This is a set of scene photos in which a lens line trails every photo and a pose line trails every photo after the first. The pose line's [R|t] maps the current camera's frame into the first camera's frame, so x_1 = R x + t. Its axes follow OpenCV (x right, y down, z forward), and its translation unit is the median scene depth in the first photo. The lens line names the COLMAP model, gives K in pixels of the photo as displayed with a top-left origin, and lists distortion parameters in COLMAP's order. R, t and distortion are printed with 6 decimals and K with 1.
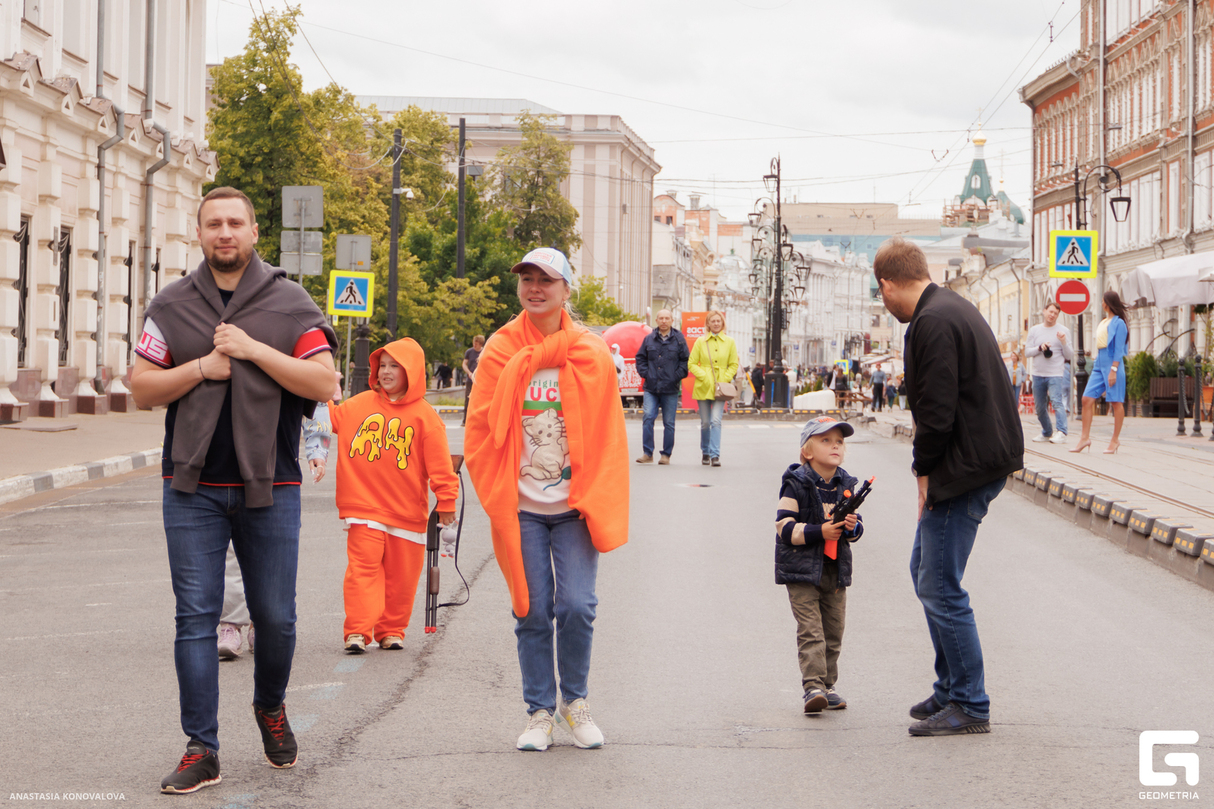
lens RADIAL K [[2840.5, 0, 607.0], [0, 2840.5, 404.5], [0, 0, 1]] dist [0.539297, 0.092326]
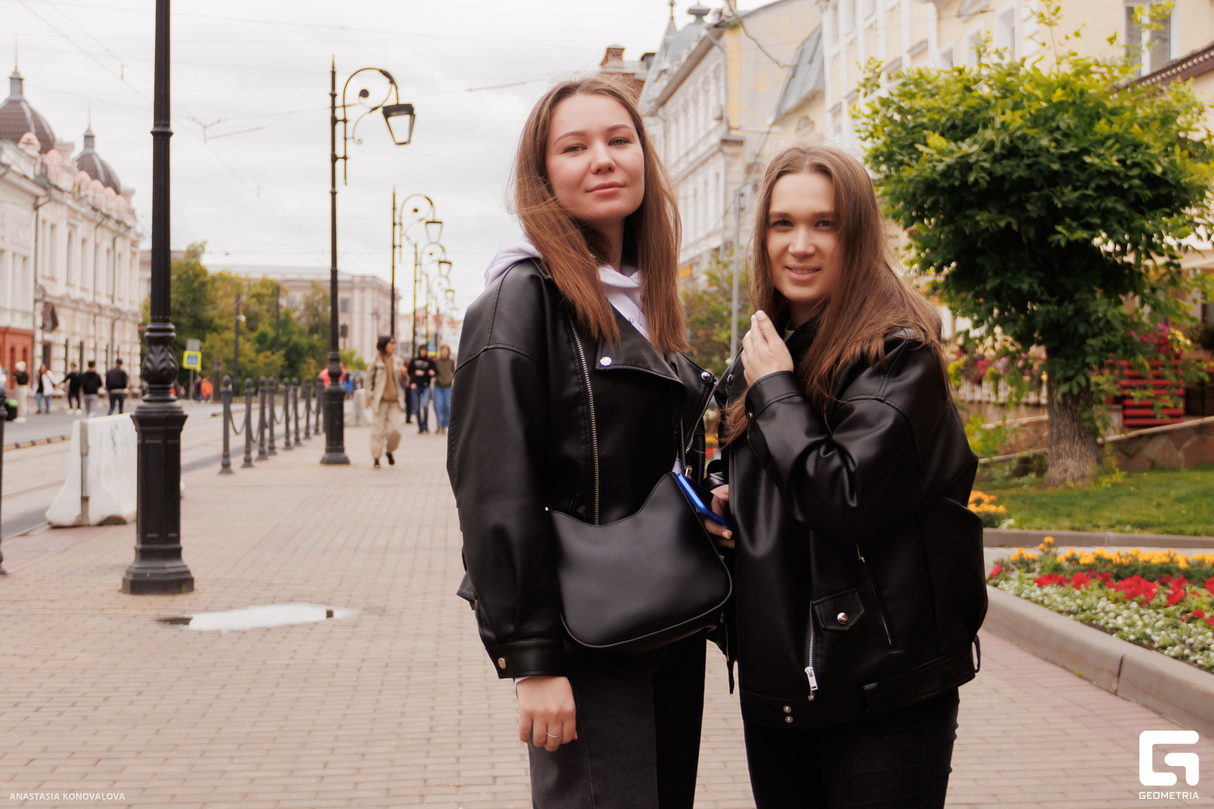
lens RADIAL K [[1545.5, 0, 607.0], [0, 1545.5, 404.5], [0, 0, 1]] dist [0.008884, 0.001401]
pose [[0.994470, 0.005877, 0.104859, 0.177190], [-0.005346, 0.999971, -0.005339, 0.012107], [-0.104888, 0.004749, 0.994473, -0.636320]]
